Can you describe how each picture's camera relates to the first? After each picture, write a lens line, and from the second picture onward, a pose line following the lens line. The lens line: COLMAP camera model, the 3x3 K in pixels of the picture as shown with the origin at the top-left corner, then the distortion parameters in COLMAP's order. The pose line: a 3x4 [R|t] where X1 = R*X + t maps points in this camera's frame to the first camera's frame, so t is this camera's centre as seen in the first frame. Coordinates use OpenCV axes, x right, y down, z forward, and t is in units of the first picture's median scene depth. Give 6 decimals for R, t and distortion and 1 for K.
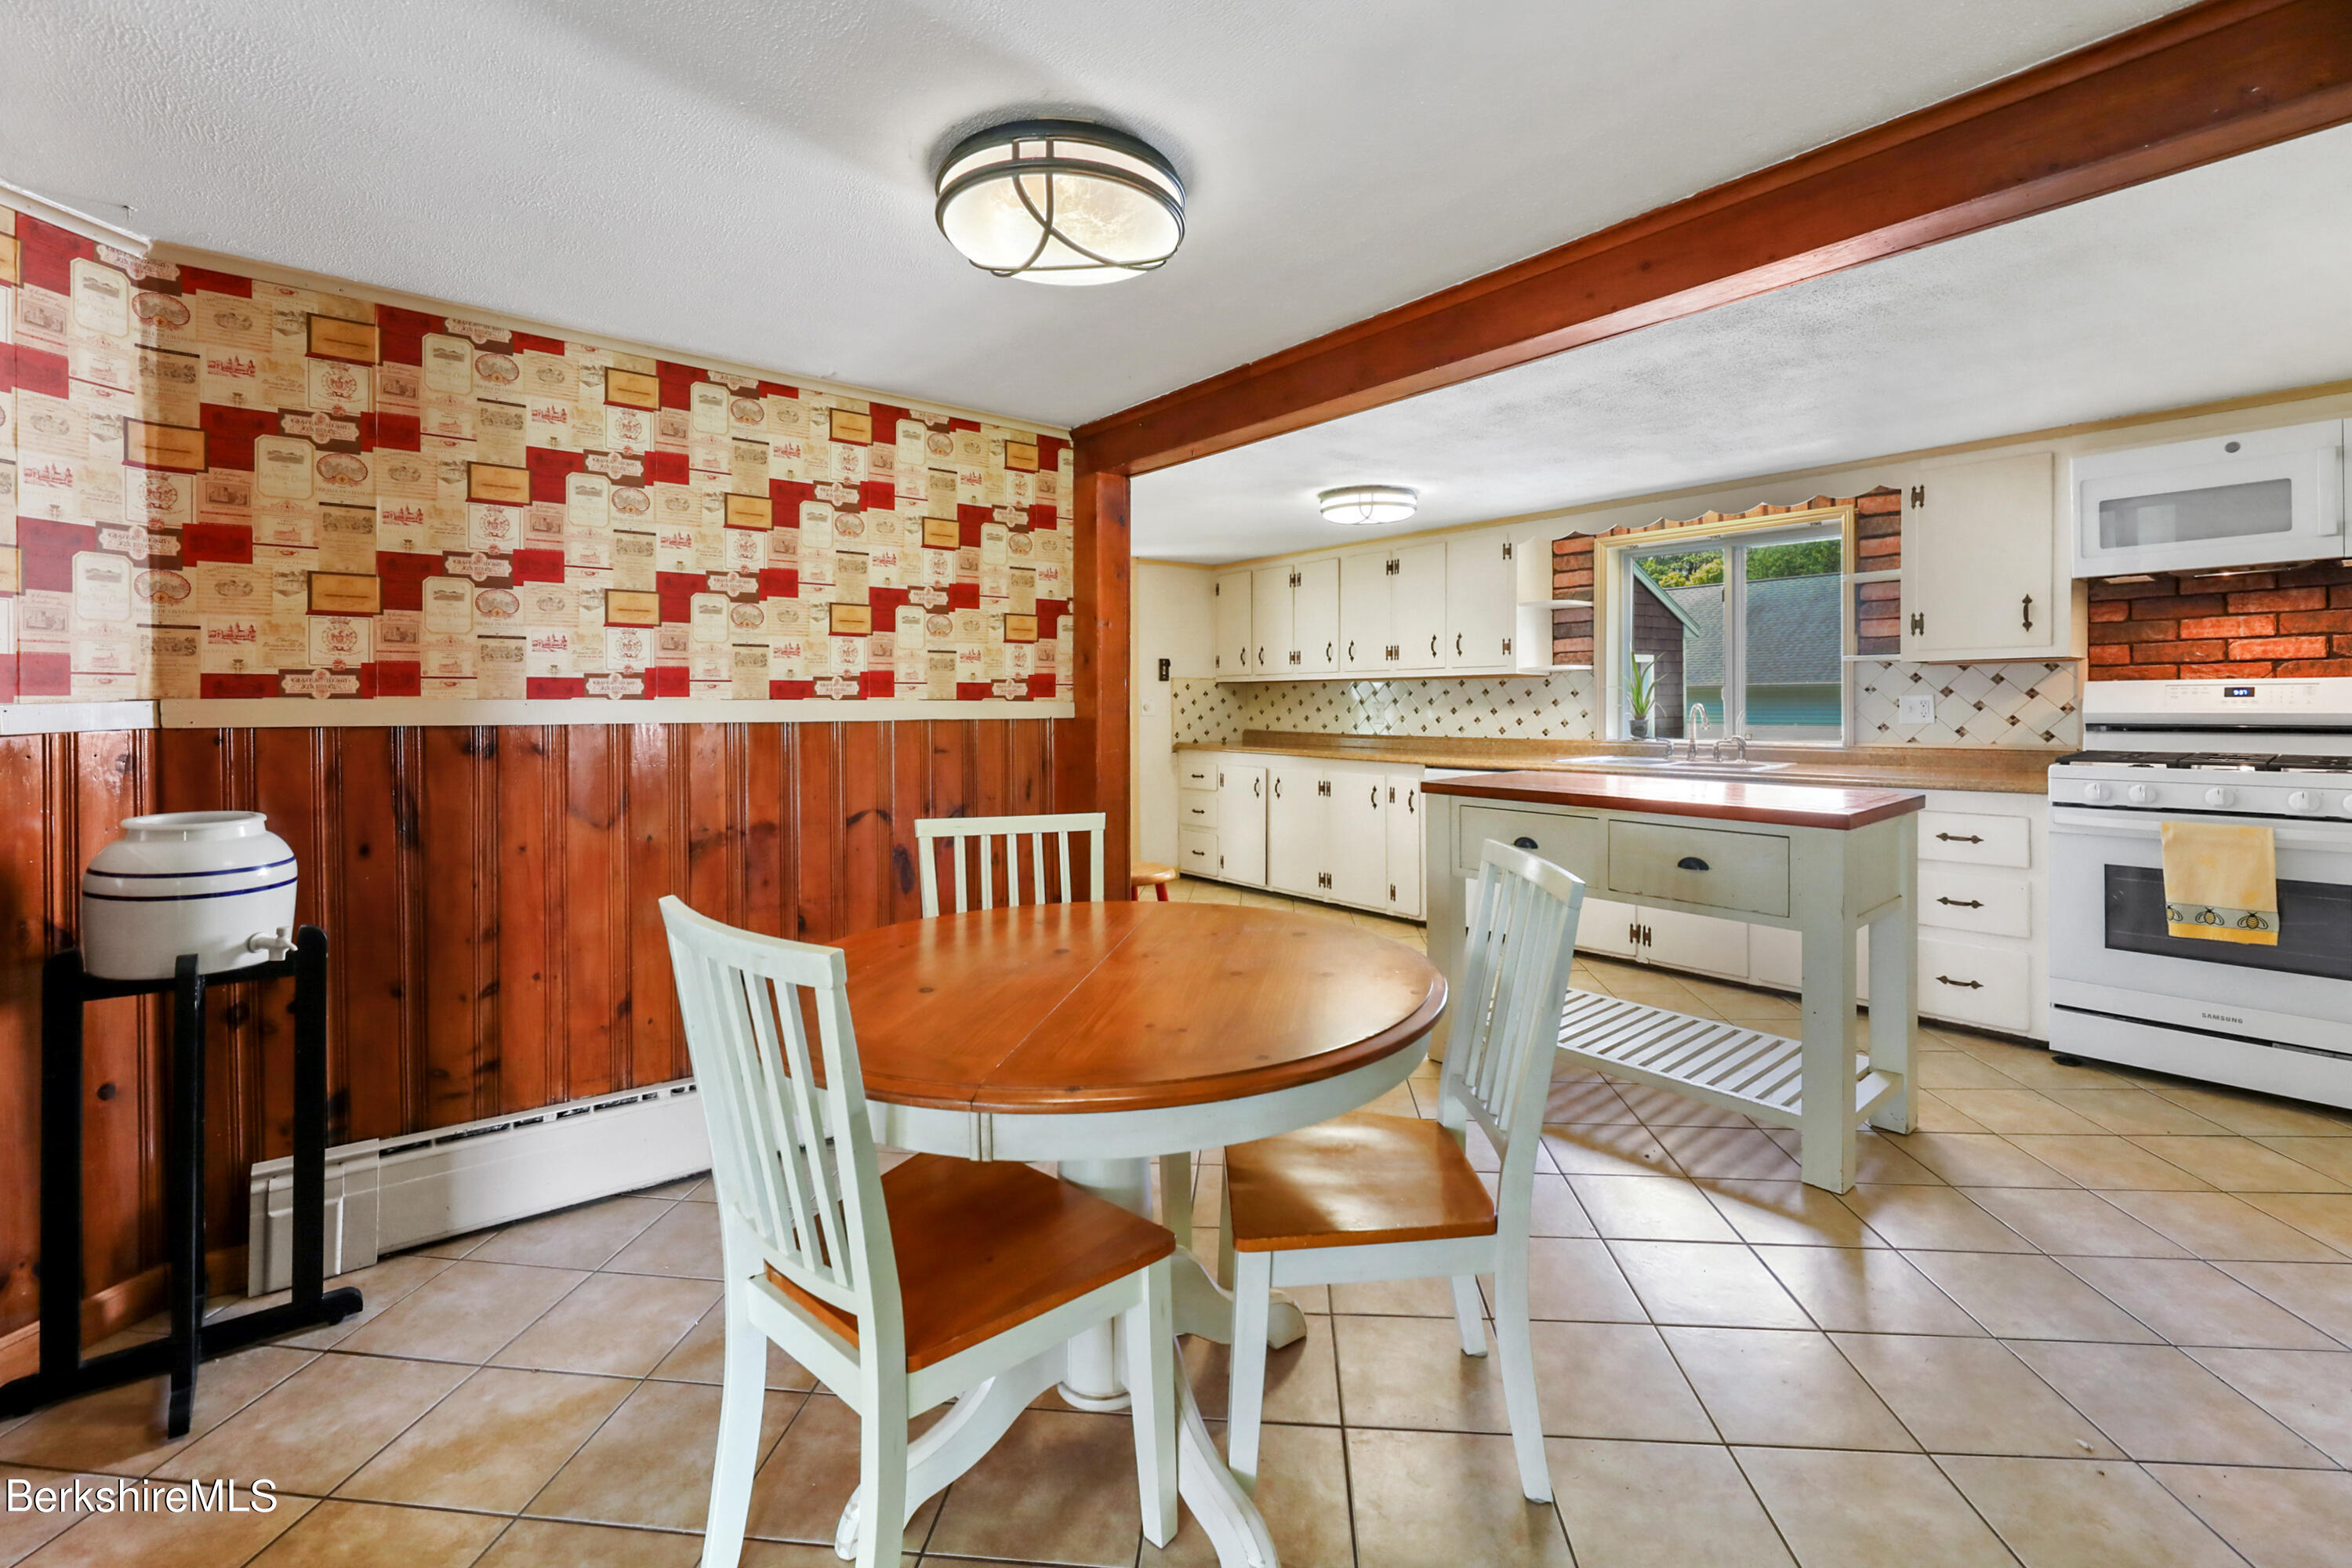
lens RADIAL K [[999.8, 0, 1165.3], [0, 999.8, 722.8], [0, 0, 1]] dist [-0.000722, 0.000153]
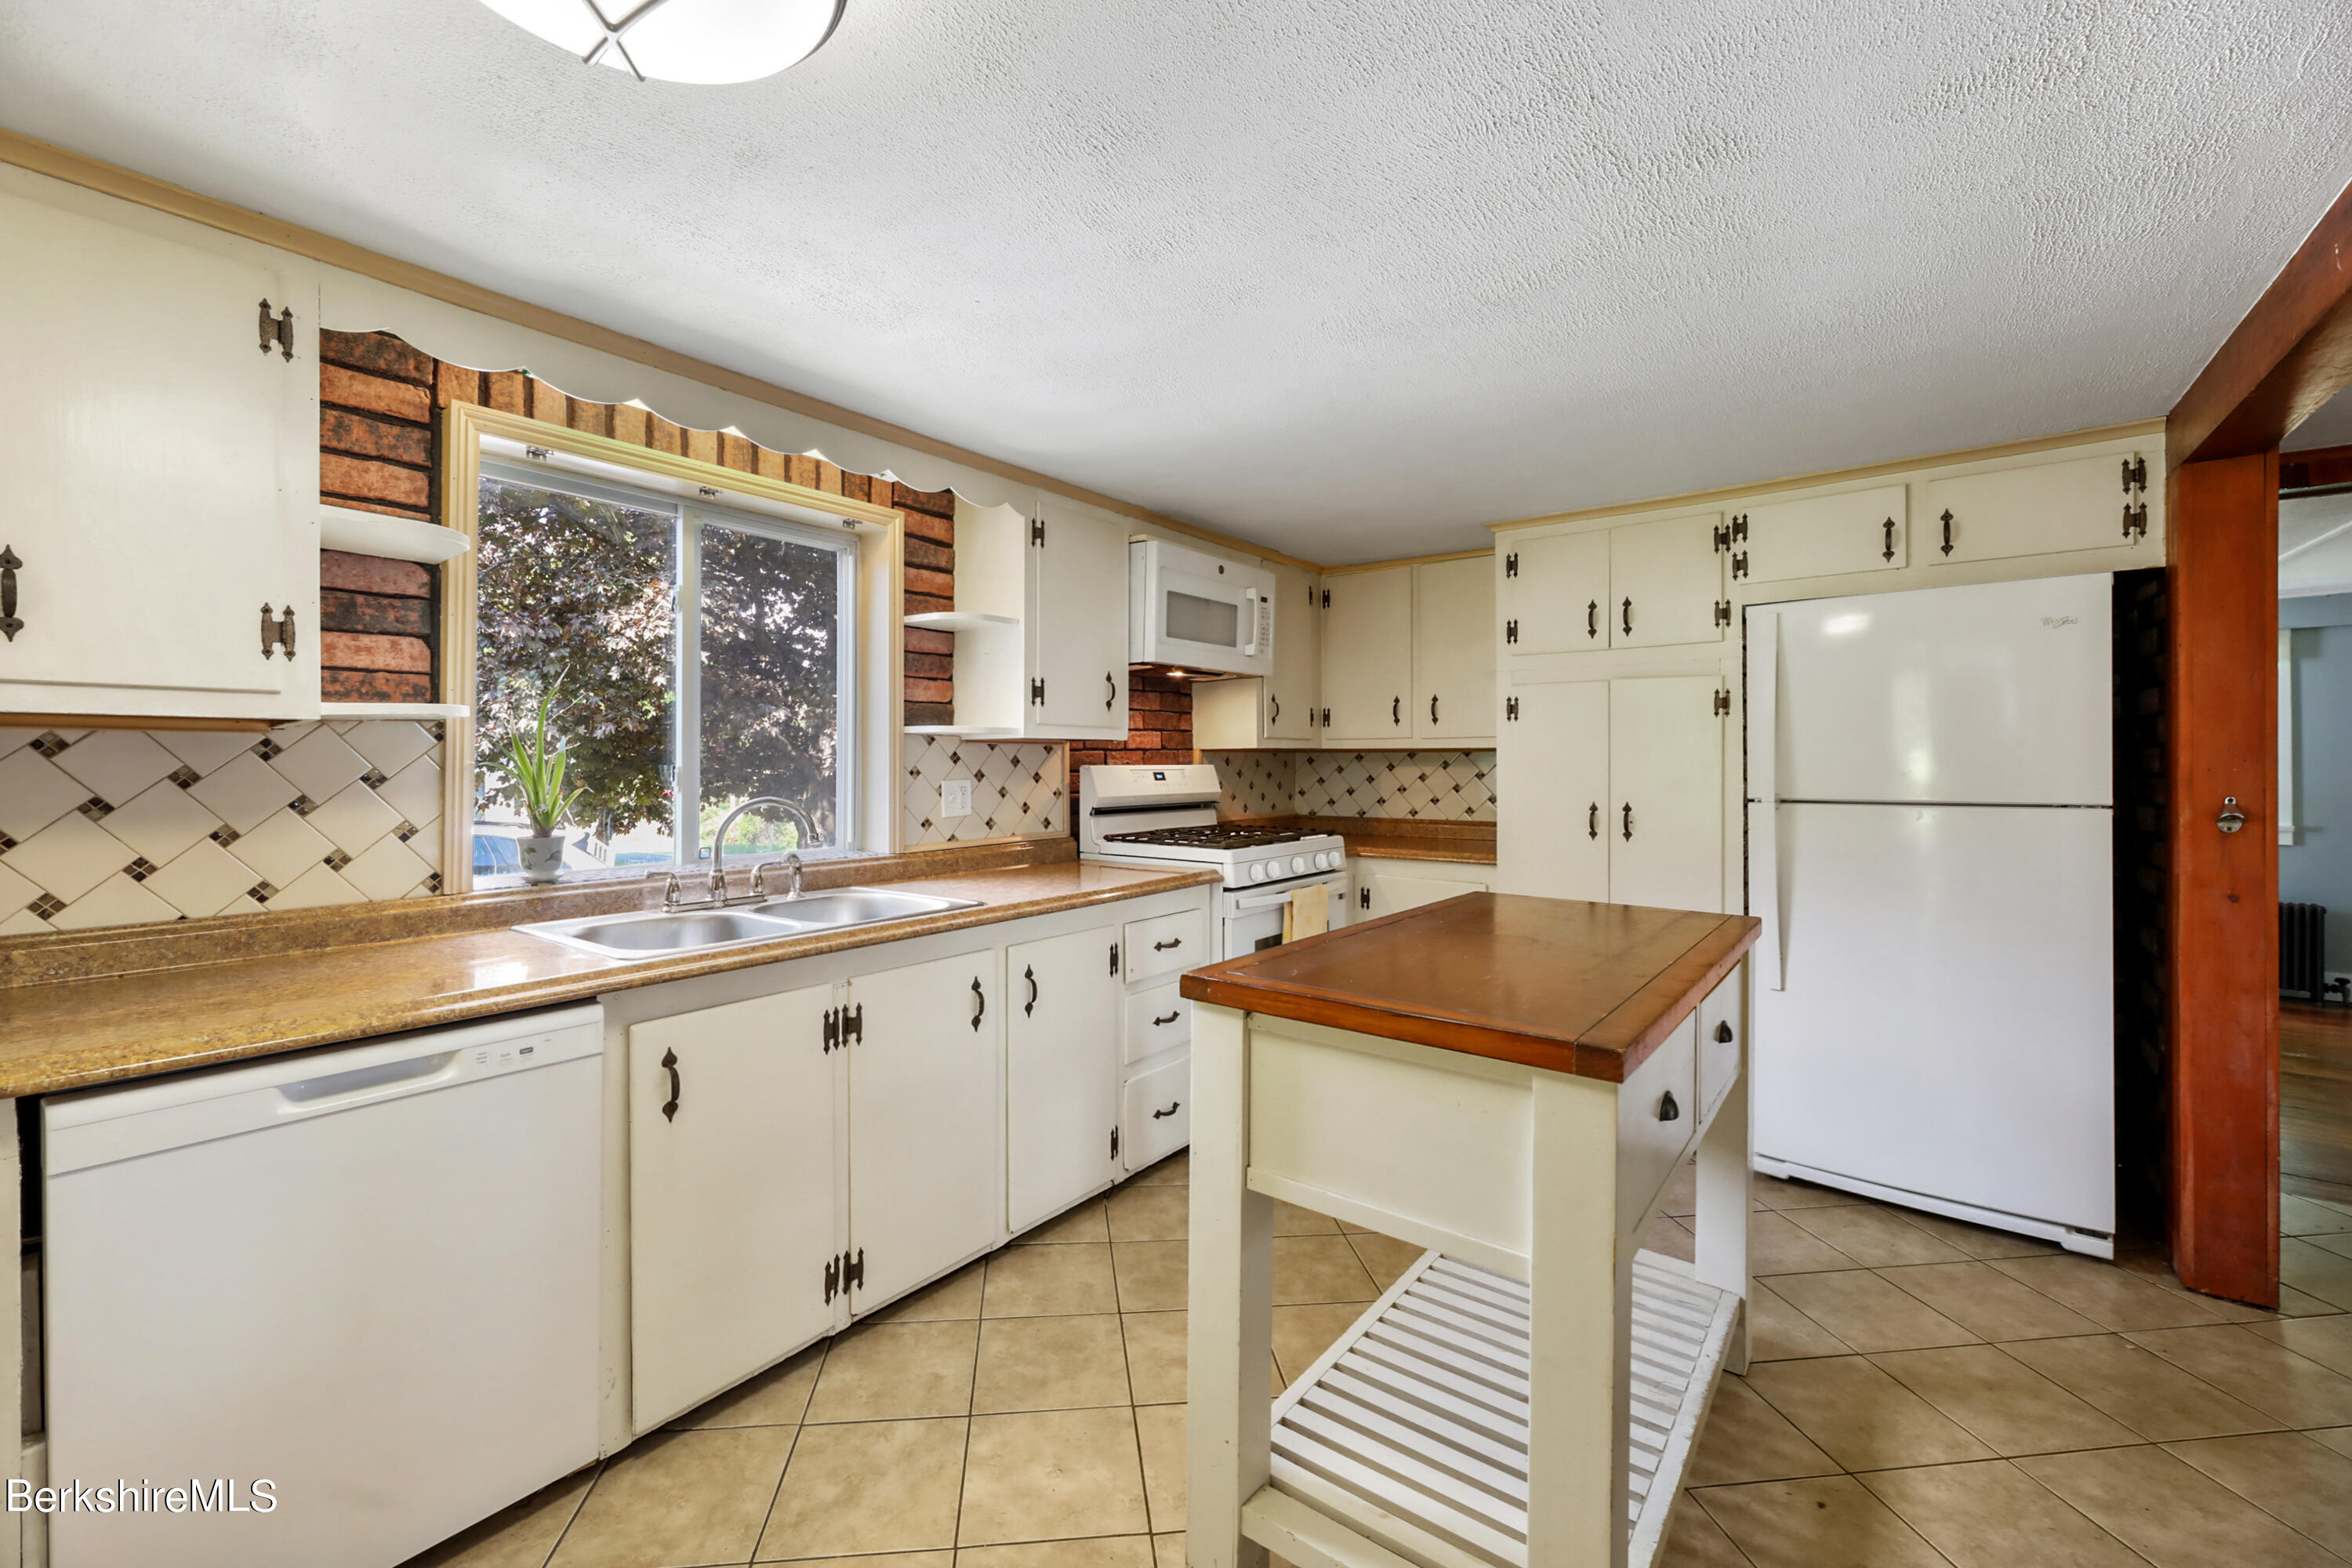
lens RADIAL K [[944.0, 0, 1179.3], [0, 944.0, 771.7], [0, 0, 1]] dist [-0.000985, -0.000317]
pose [[-0.207156, 0.001540, 0.978307, -0.009083], [0.026649, 0.999637, 0.004070, -0.032619], [-0.977945, 0.026914, -0.207121, 0.981788]]
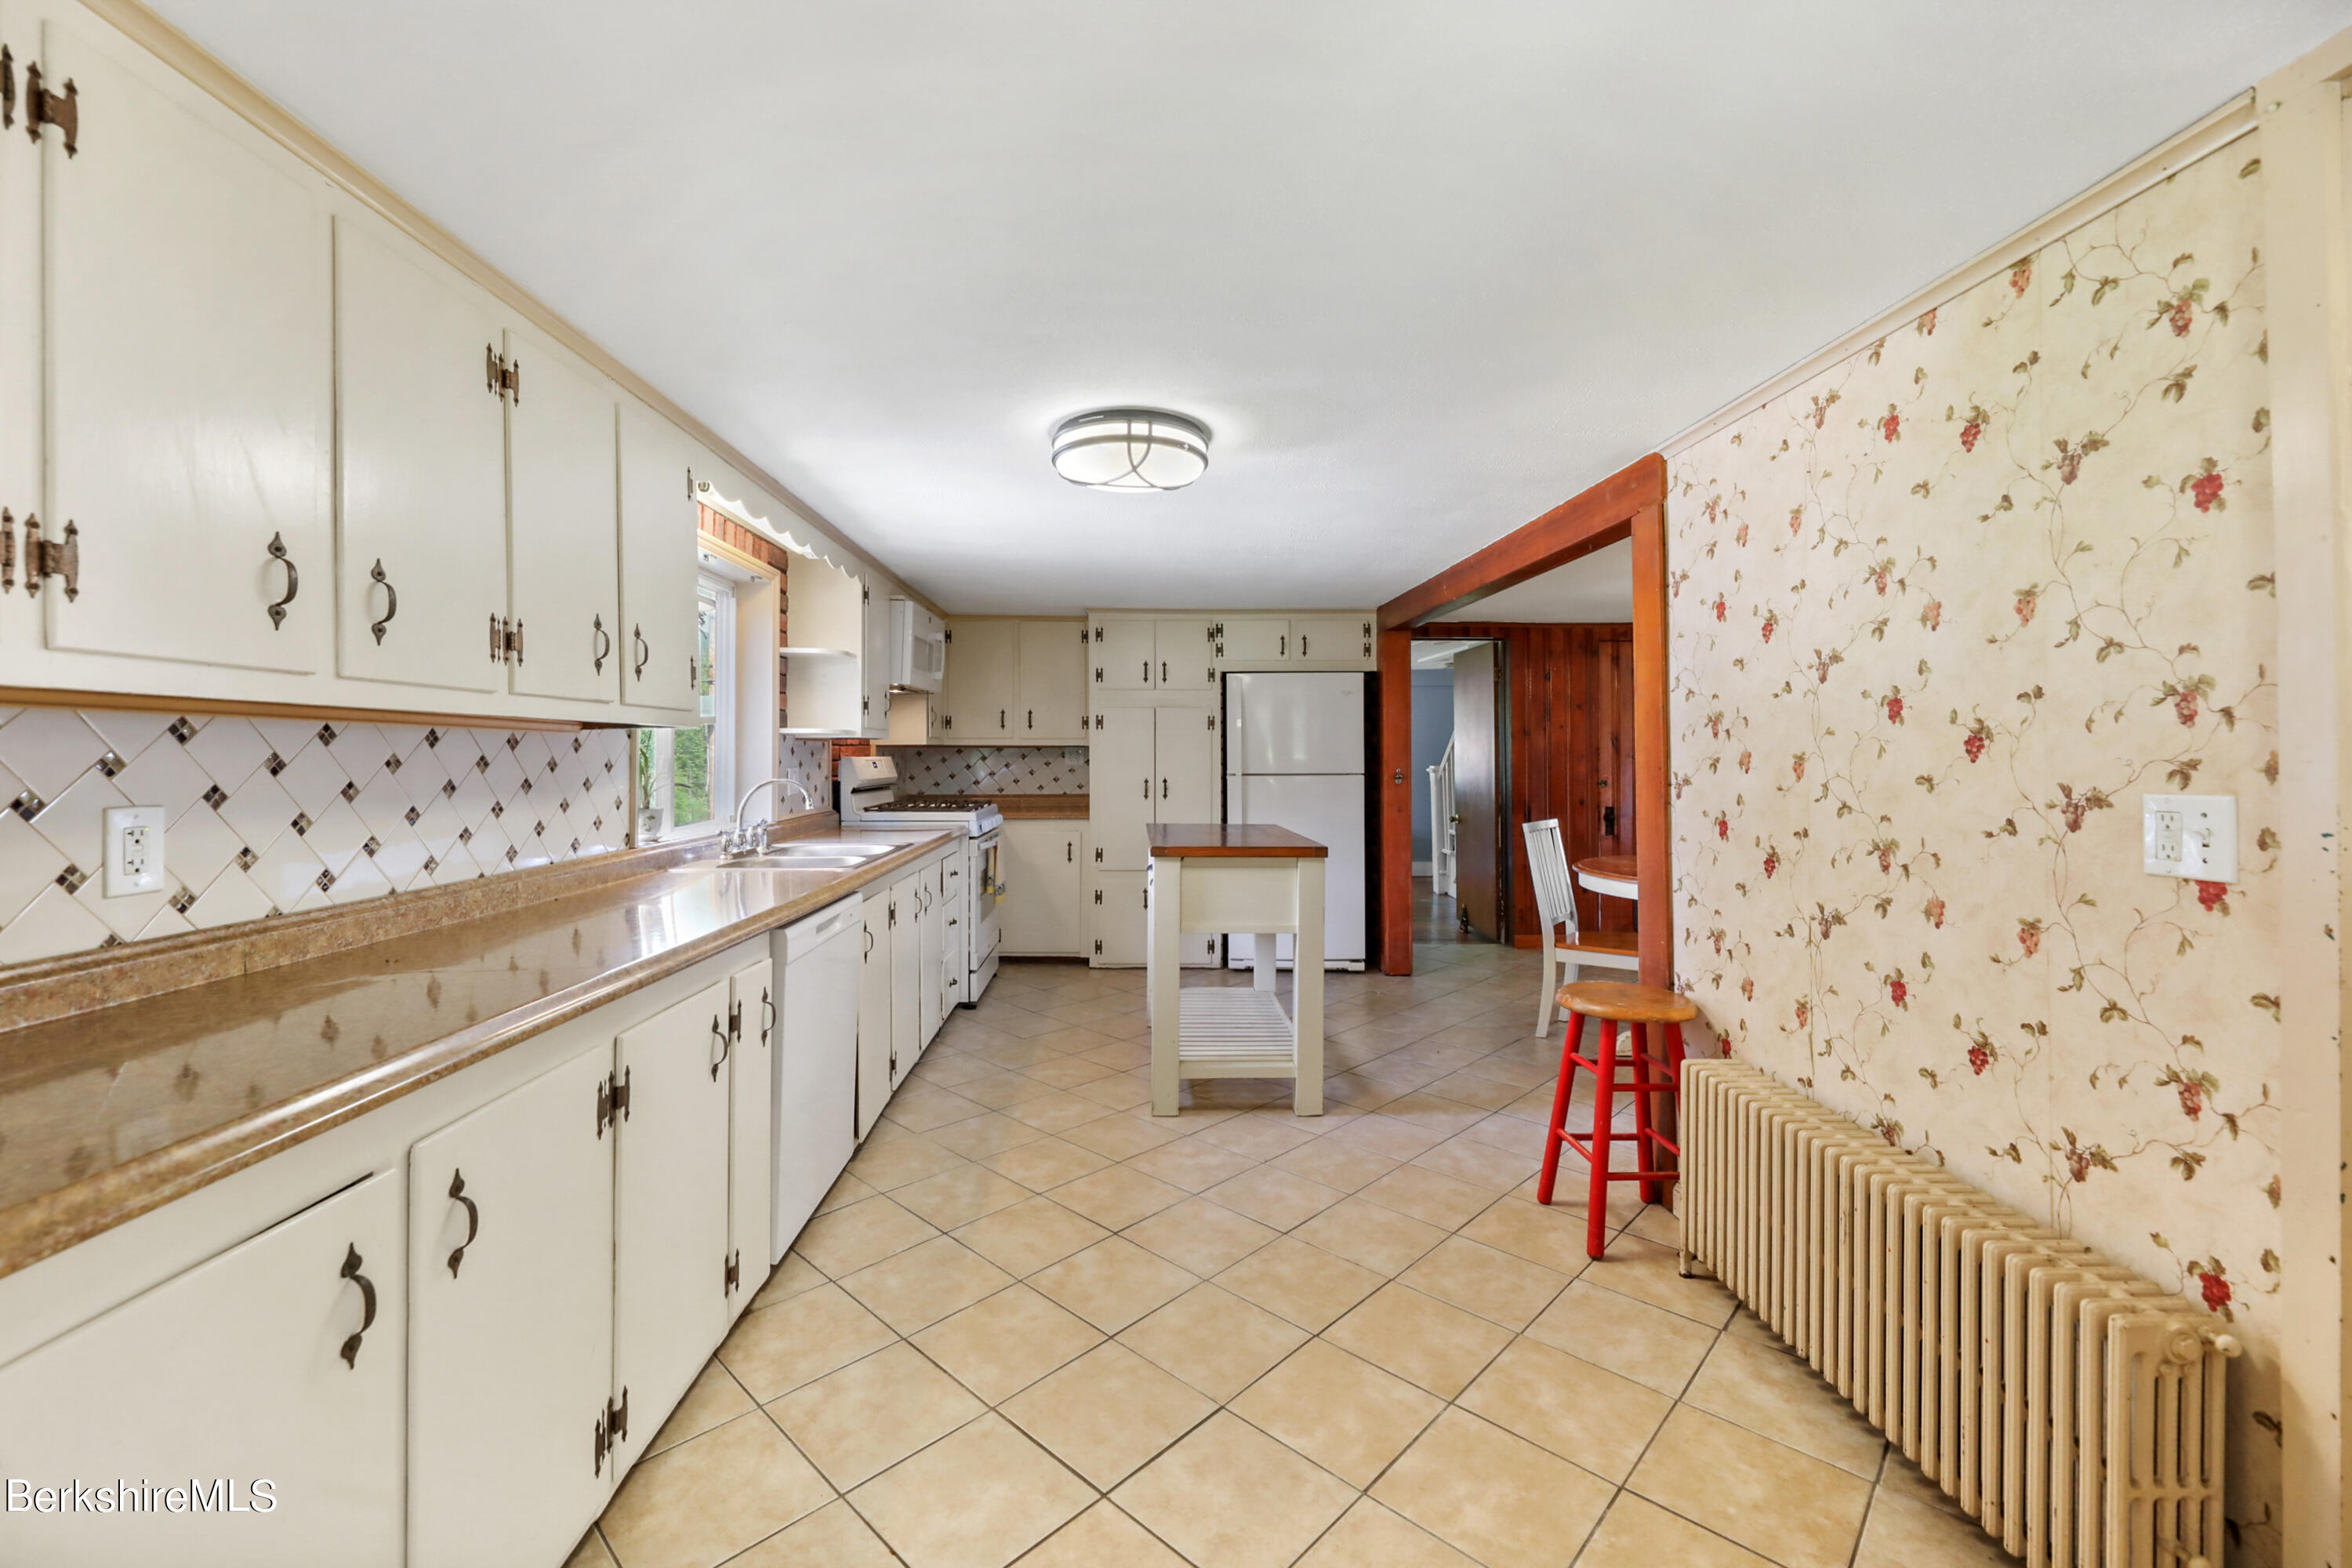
lens RADIAL K [[948.2, 0, 1150.2], [0, 948.2, 768.0], [0, 0, 1]] dist [-0.028599, 0.000075]
pose [[-0.776552, 0.003027, 0.630046, -0.173144], [0.024409, 0.999382, 0.025284, -0.043426], [-0.629580, 0.035014, -0.776146, 1.535123]]
